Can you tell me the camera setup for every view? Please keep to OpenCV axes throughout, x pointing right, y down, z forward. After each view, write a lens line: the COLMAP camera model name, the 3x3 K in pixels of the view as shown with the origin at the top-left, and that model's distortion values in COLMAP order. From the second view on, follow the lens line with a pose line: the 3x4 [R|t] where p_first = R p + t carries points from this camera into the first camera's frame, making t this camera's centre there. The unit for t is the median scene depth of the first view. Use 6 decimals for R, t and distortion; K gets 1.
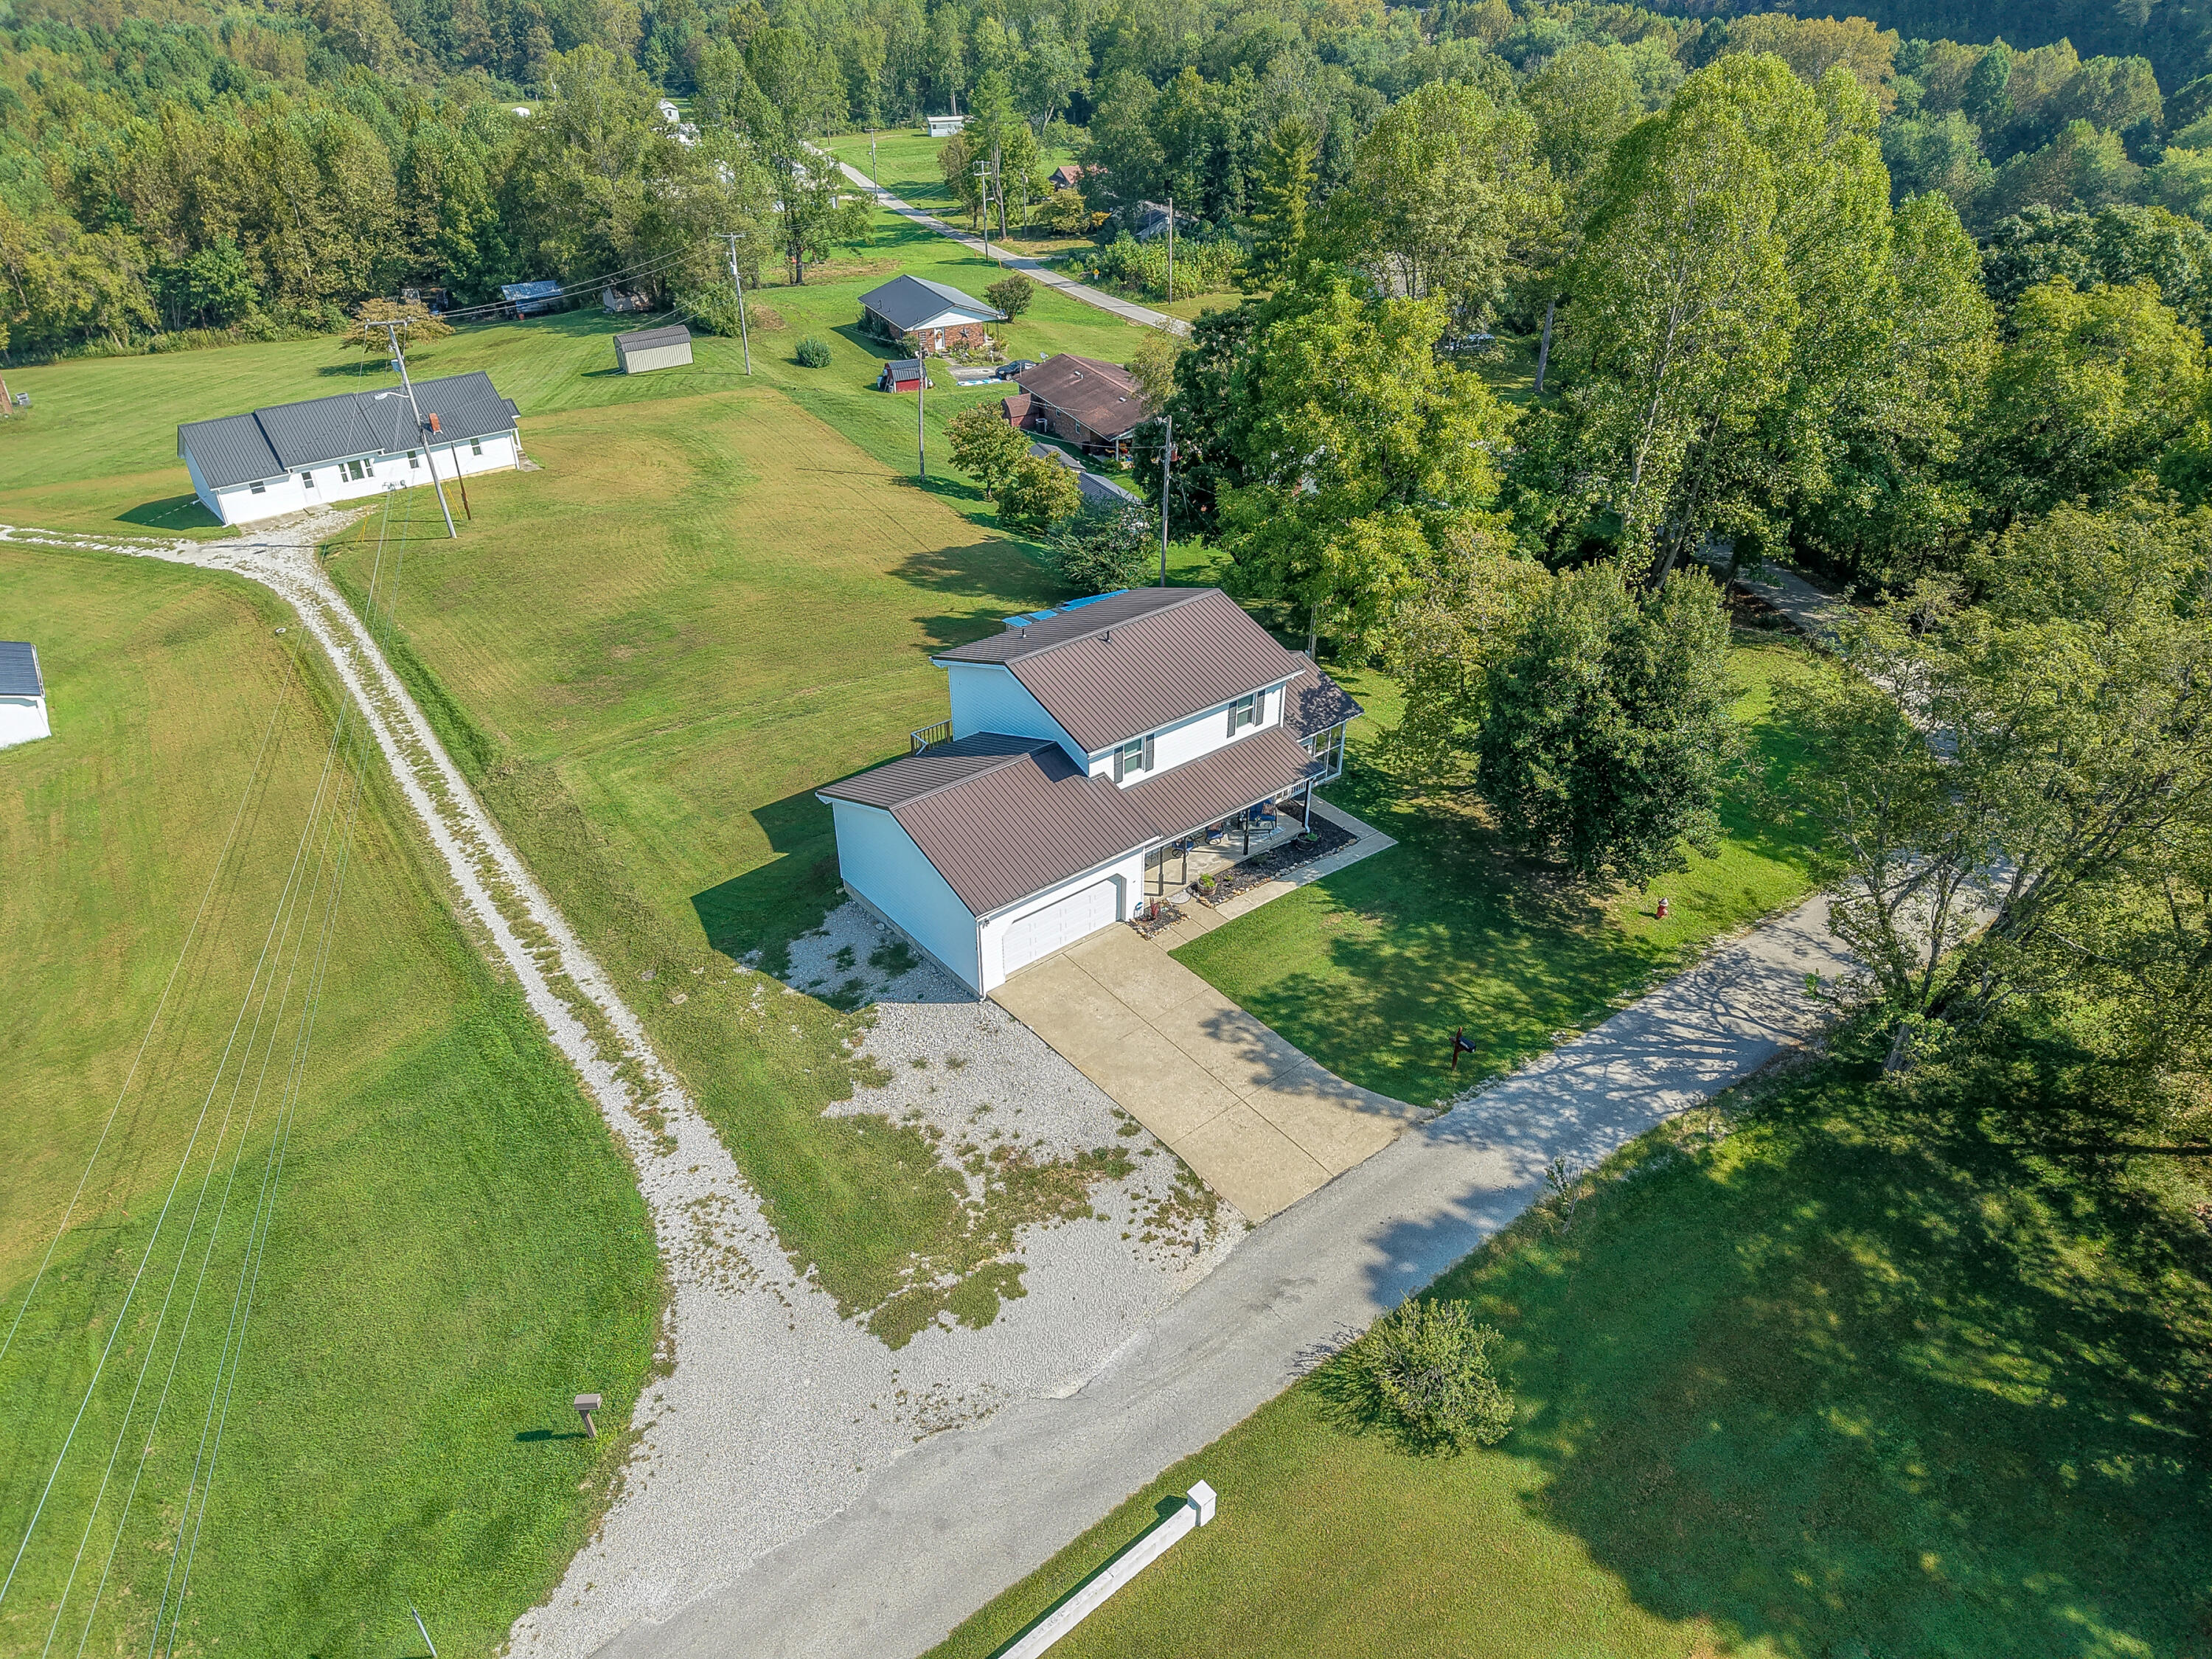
lens RADIAL K [[1499.5, 0, 1110.0], [0, 1499.5, 812.8], [0, 0, 1]] dist [0.024218, -0.022857]
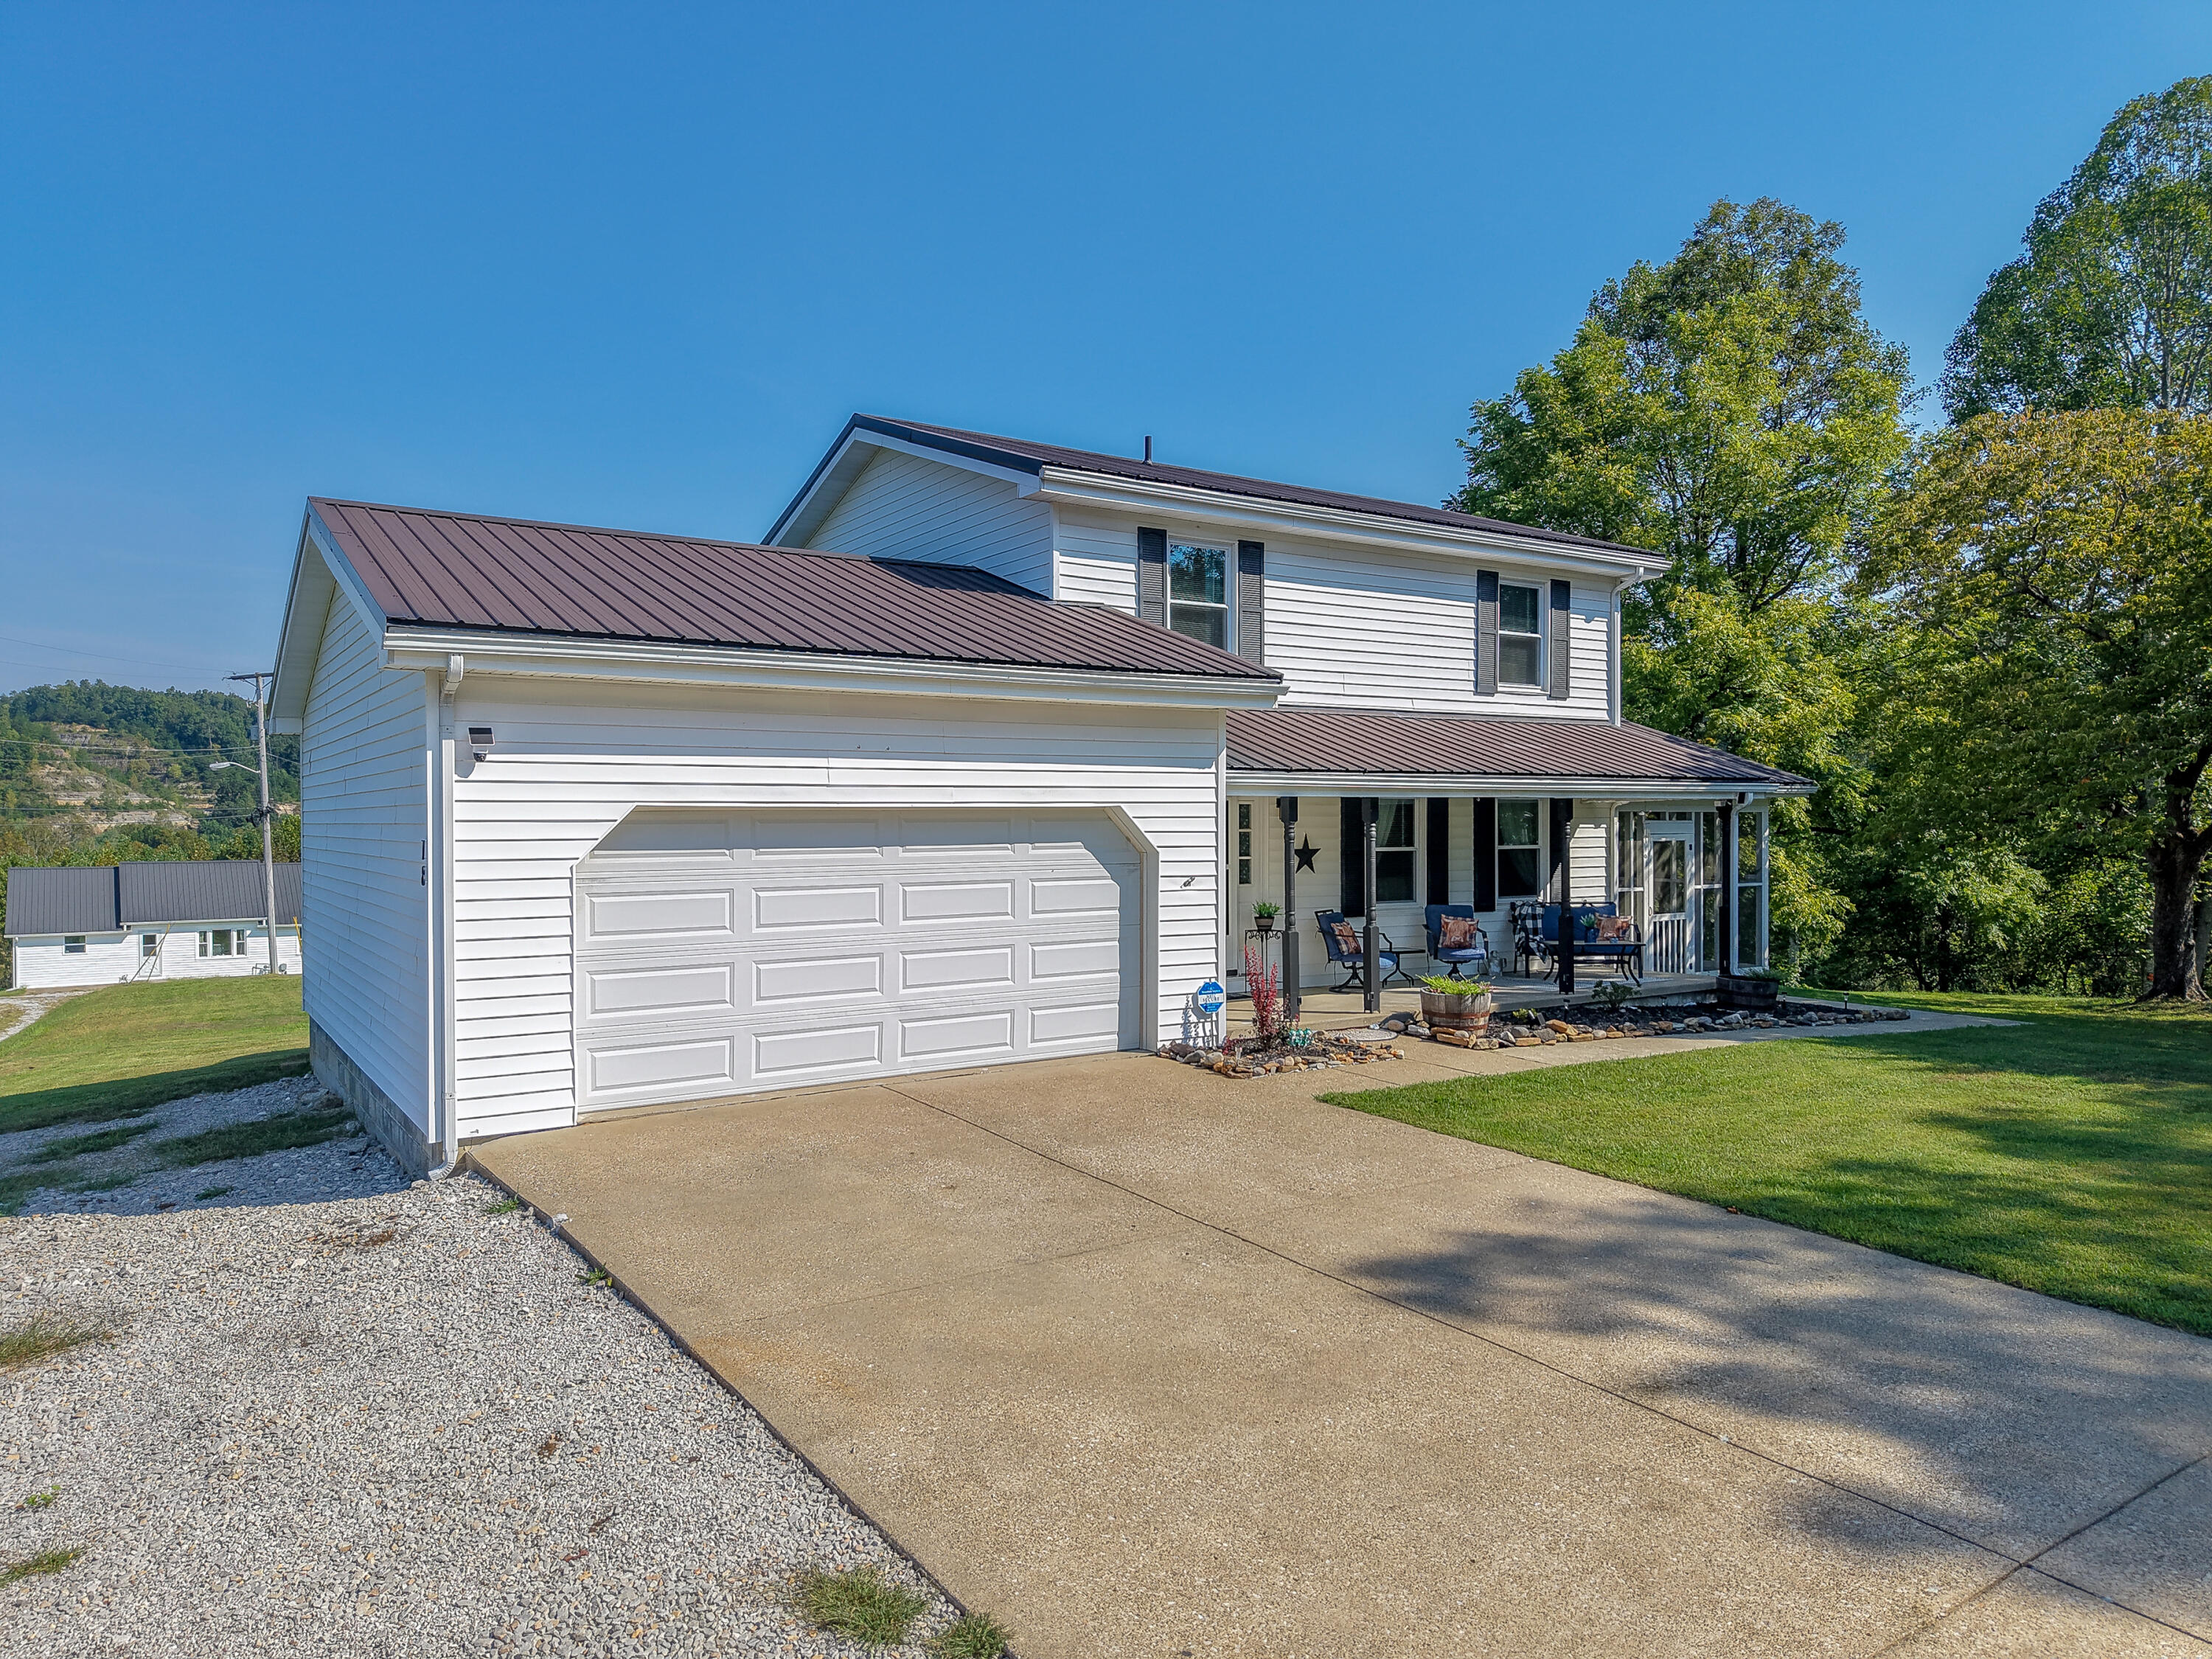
lens RADIAL K [[1499.5, 0, 1104.0], [0, 1499.5, 830.5], [0, 0, 1]] dist [0.024218, -0.022857]
pose [[0.994085, 0.002095, -0.108589, 0.031626], [-0.058646, 0.851881, -0.520442, 0.179672], [0.091415, 0.523732, 0.846964, 0.761880]]
